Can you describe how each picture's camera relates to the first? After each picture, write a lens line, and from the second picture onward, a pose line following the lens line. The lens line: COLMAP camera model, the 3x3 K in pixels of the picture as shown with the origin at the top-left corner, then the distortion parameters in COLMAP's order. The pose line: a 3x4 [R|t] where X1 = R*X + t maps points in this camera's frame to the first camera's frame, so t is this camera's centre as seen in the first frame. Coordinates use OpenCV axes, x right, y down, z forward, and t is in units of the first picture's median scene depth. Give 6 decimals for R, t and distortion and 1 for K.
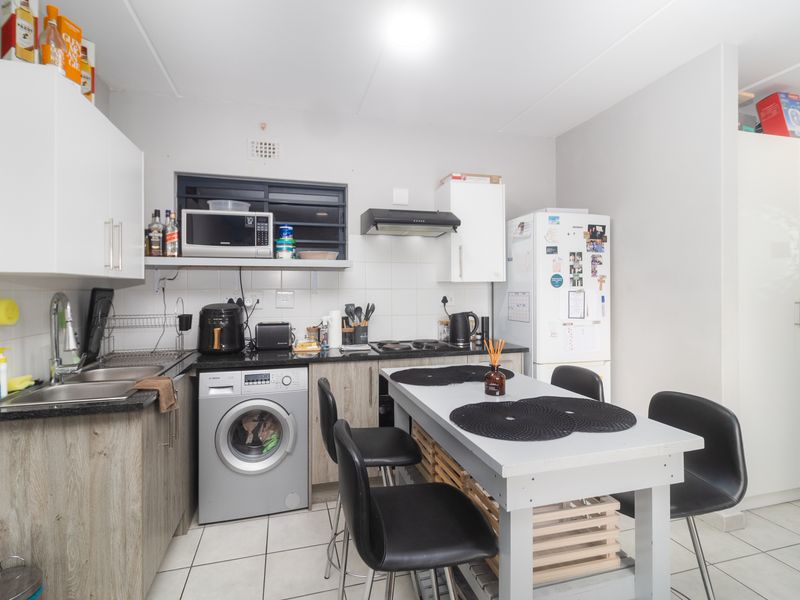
lens RADIAL K [[409.9, 0, 399.5], [0, 409.9, 289.3], [0, 0, 1]] dist [0.001443, 0.000290]
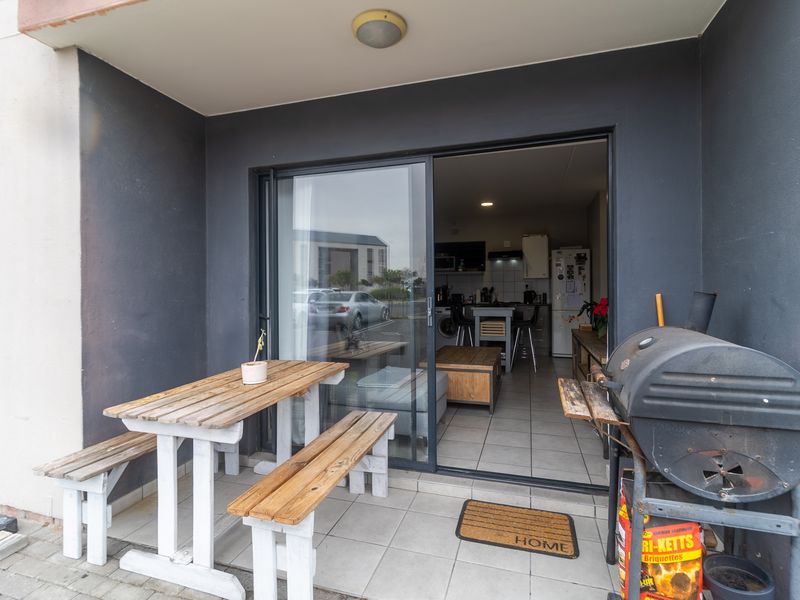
lens RADIAL K [[416.3, 0, 399.4], [0, 416.3, 289.6], [0, 0, 1]] dist [0.001616, -0.000684]
pose [[0.838629, -0.002149, -0.544698, 0.930631], [0.004506, 0.999985, 0.002992, 0.042034], [0.544684, -0.004964, 0.838627, -1.641592]]
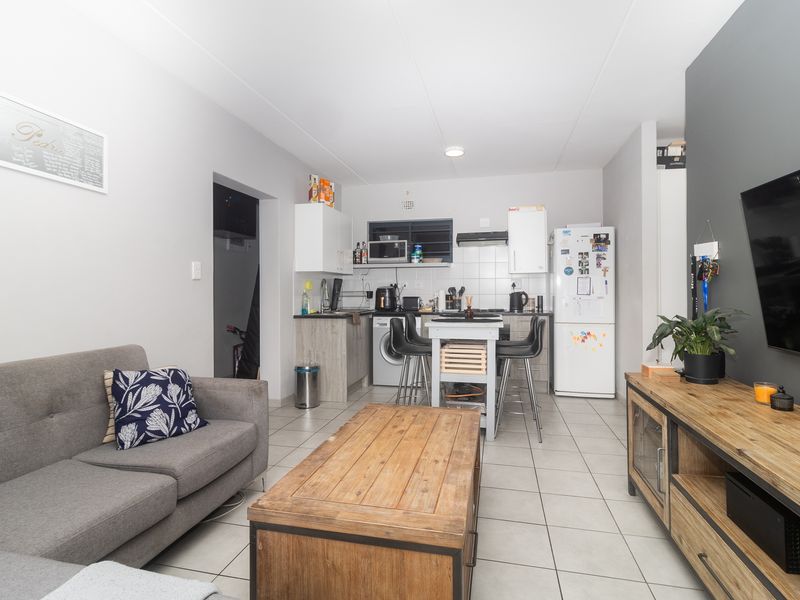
lens RADIAL K [[416.3, 0, 399.4], [0, 416.3, 289.6], [0, 0, 1]] dist [0.001616, -0.000684]
pose [[0.873990, -0.001681, -0.485942, 0.588518], [0.002118, 0.999998, 0.000349, 0.048526], [0.485940, -0.001334, 0.873991, -0.722554]]
